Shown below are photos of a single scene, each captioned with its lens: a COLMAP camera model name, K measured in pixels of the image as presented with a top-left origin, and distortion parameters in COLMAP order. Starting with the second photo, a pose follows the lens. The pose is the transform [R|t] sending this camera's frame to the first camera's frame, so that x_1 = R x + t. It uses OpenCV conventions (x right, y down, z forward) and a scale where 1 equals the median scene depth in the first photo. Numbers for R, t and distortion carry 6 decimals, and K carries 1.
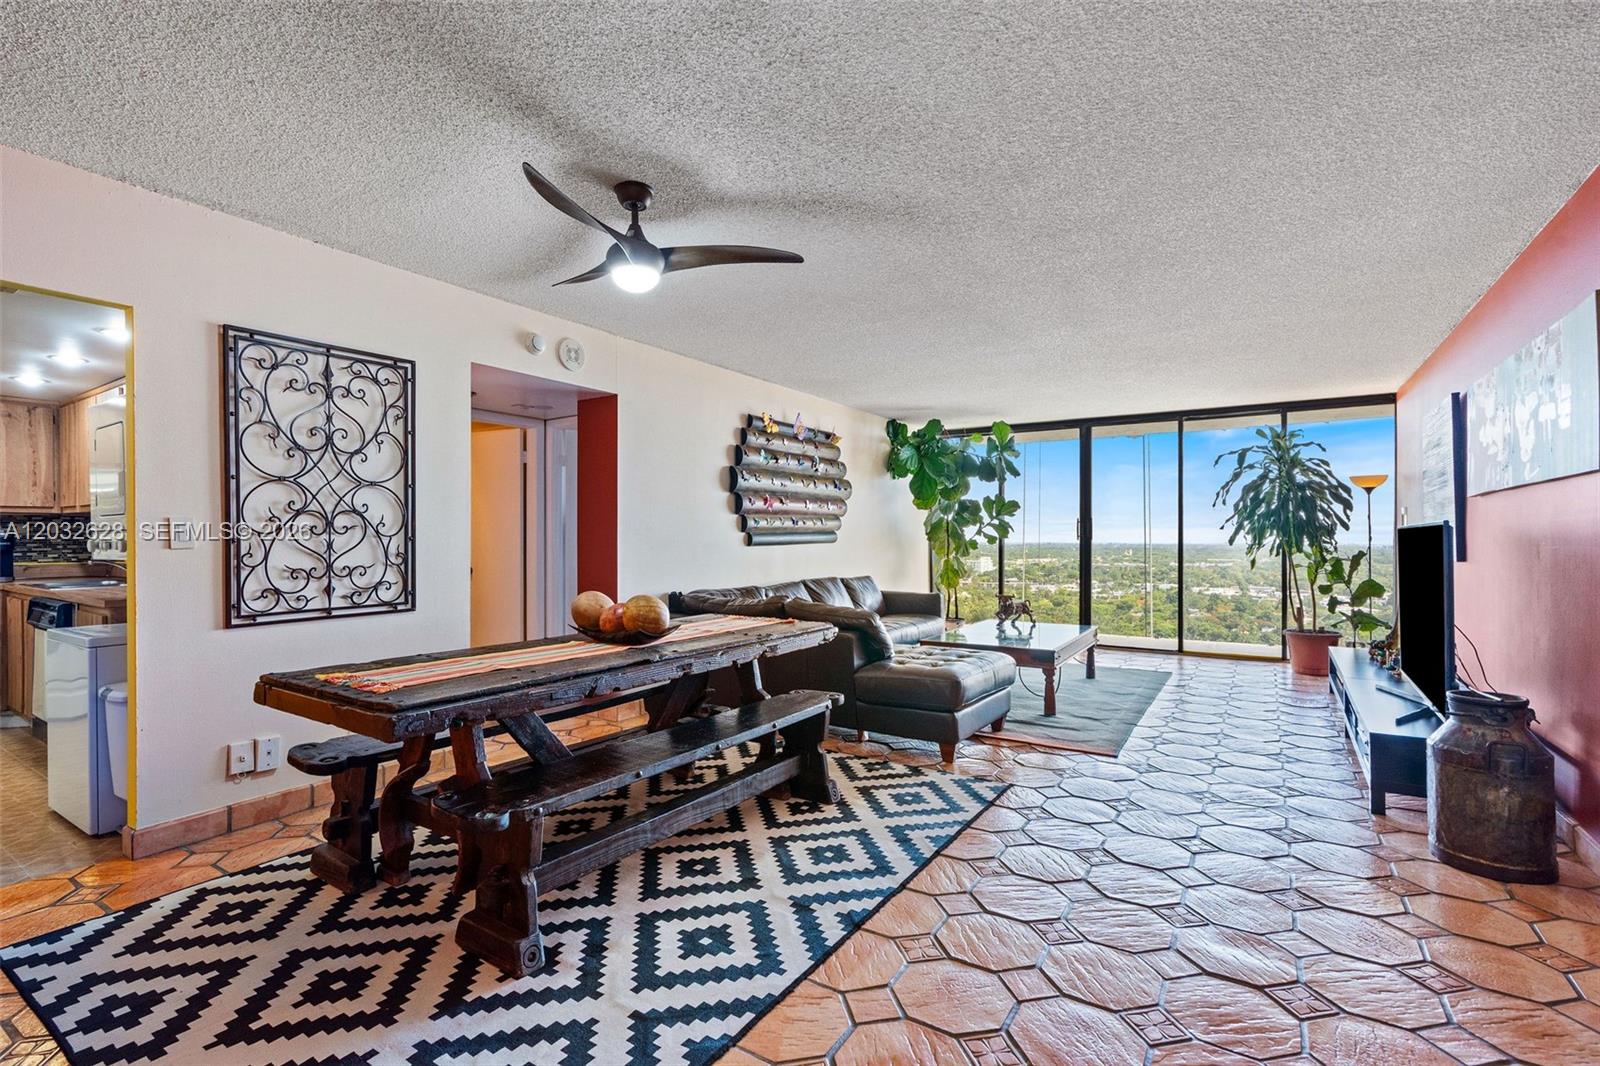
lens RADIAL K [[726.5, 0, 800.0], [0, 726.5, 533.0], [0, 0, 1]] dist [-0.000887, 0.000995]
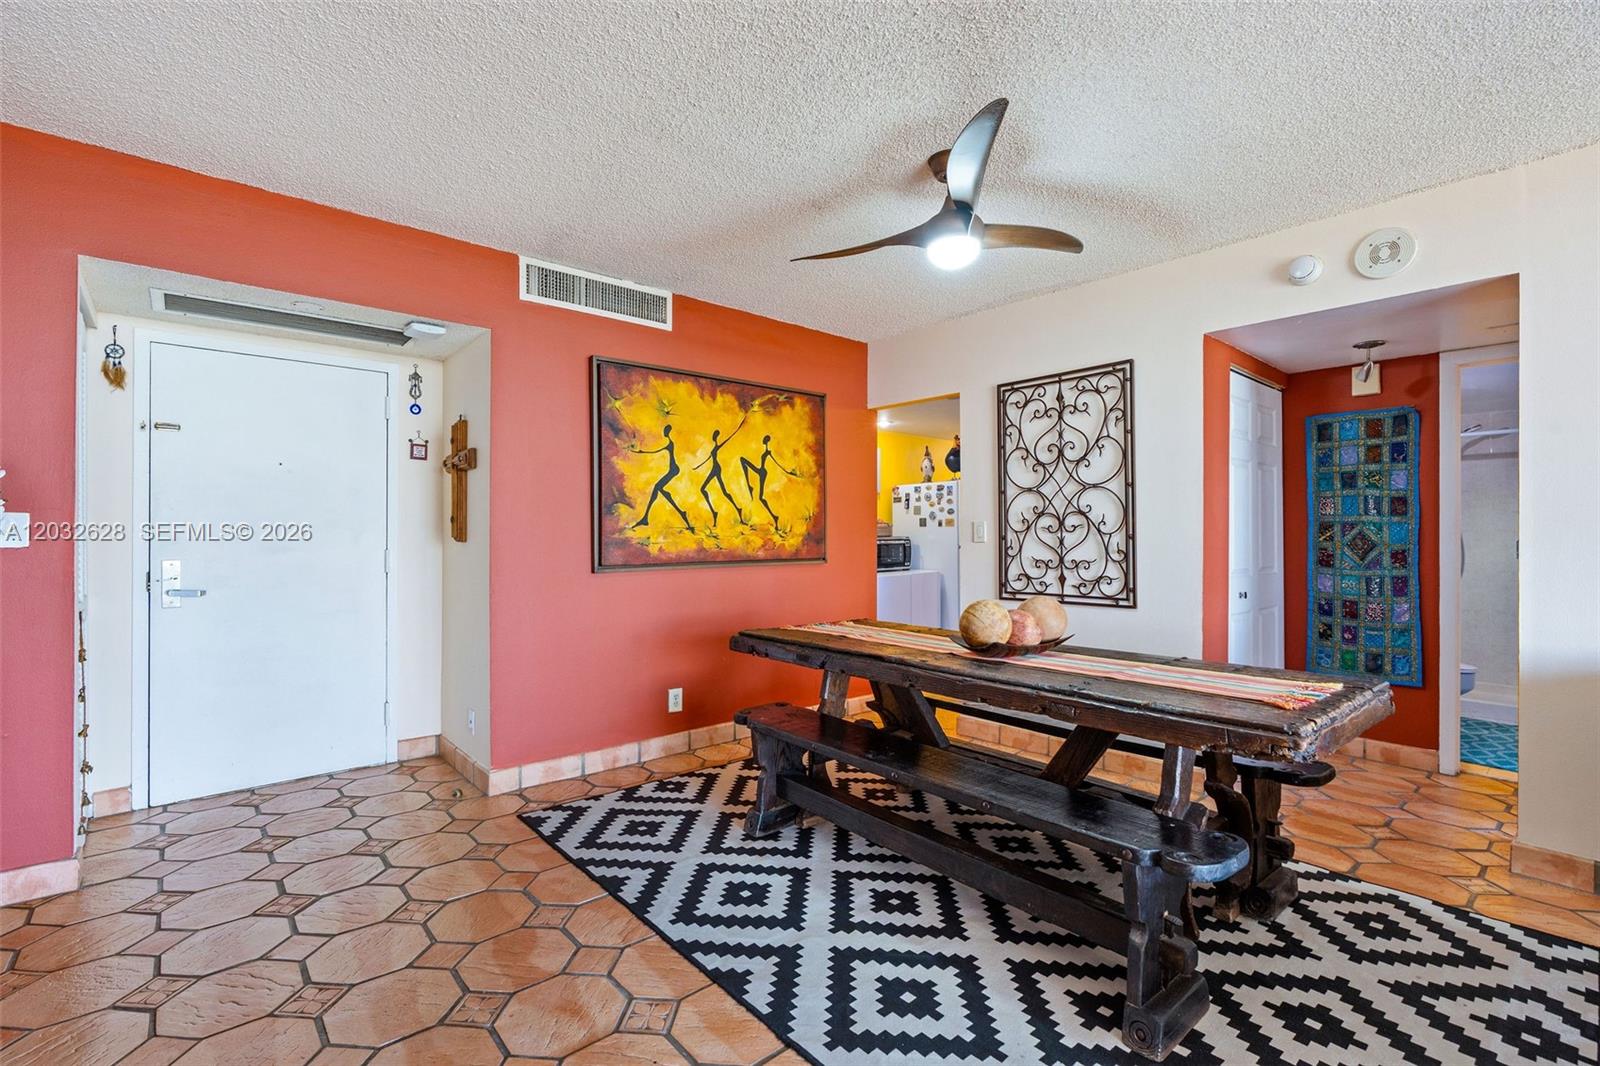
lens RADIAL K [[726.5, 0, 800.0], [0, 726.5, 533.0], [0, 0, 1]] dist [-0.000887, 0.000995]
pose [[-0.278975, -0.001629, -0.960297, 0.626859], [0.005332, 0.999981, -0.003246, 0.004468], [0.960284, -0.006026, -0.278961, 0.943685]]
